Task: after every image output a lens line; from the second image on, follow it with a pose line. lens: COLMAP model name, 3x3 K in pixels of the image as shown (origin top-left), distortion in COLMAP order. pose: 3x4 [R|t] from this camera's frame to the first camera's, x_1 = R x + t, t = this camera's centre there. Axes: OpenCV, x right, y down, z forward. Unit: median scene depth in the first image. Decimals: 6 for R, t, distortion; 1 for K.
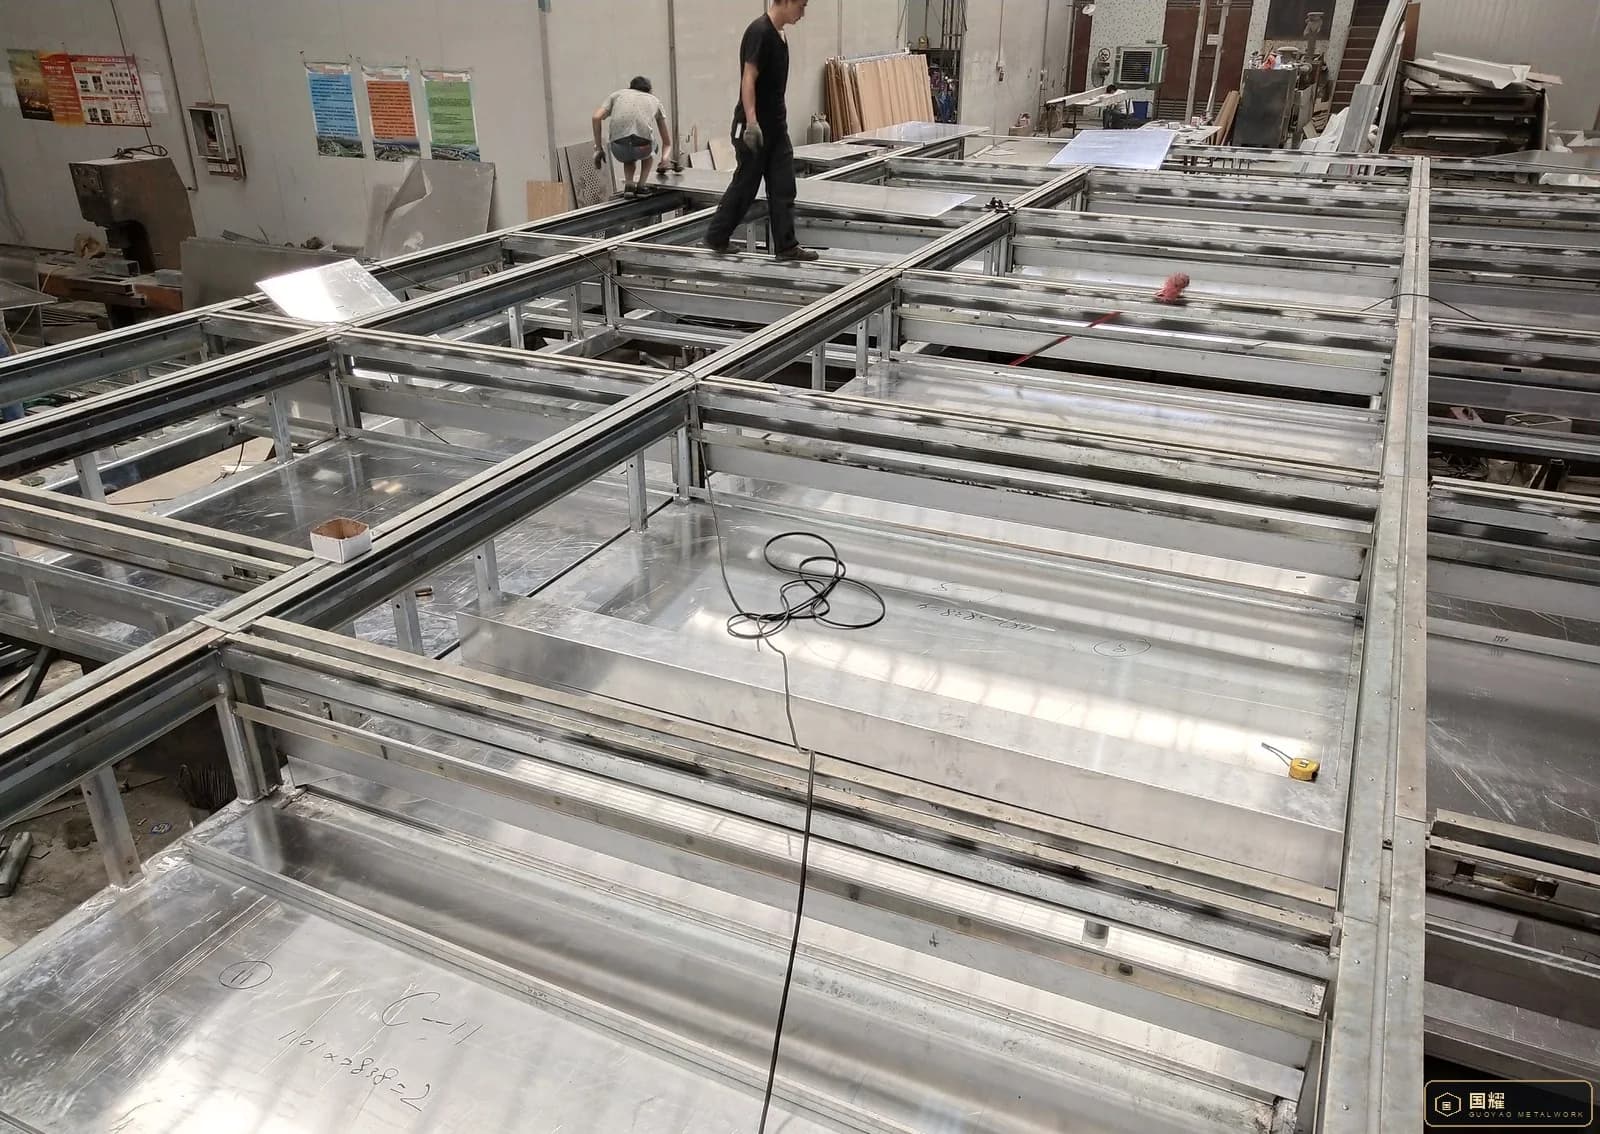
lens RADIAL K [[1229.2, 0, 799.9], [0, 1229.2, 574.4], [0, 0, 1]] dist [-0.010768, 0.044273]
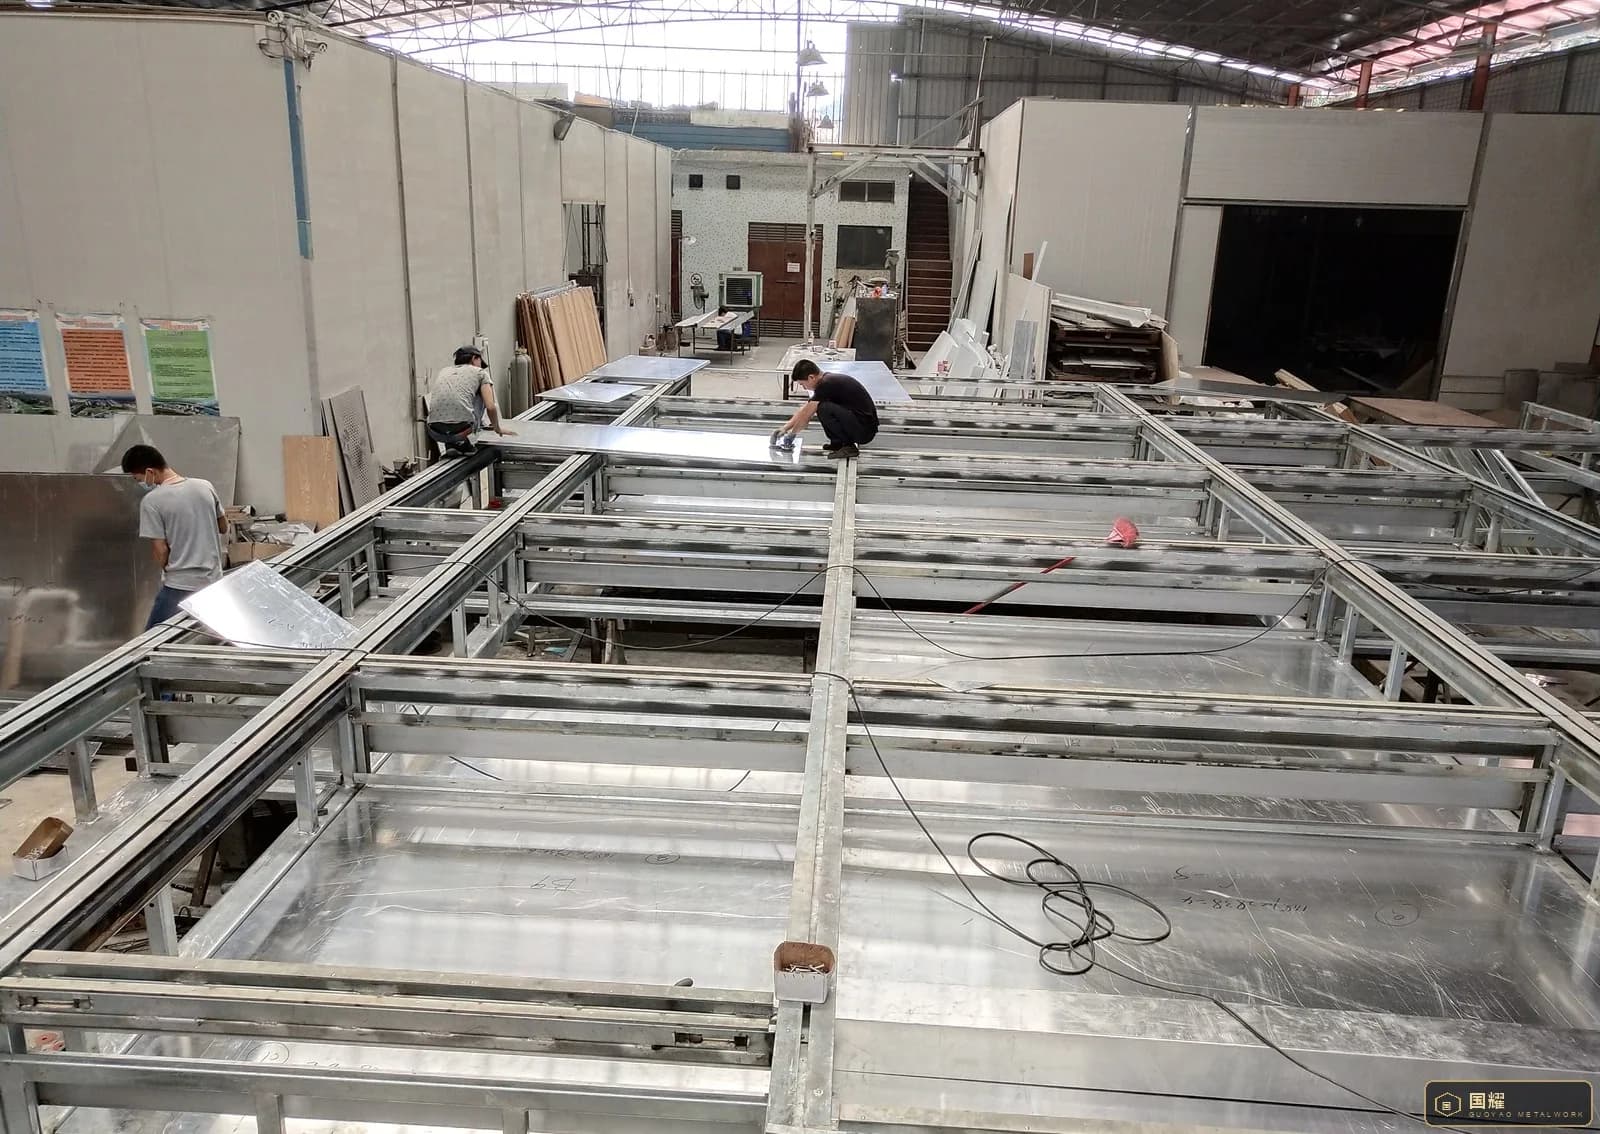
lens RADIAL K [[1229.2, 0, 798.7], [0, 1229.2, 571.2], [0, 0, 1]] dist [-0.010768, 0.044273]
pose [[0.930913, -0.078776, 0.356644, -0.202791], [0.133559, 0.982257, -0.131654, -0.056944], [-0.339945, 0.170192, 0.924918, 0.064238]]
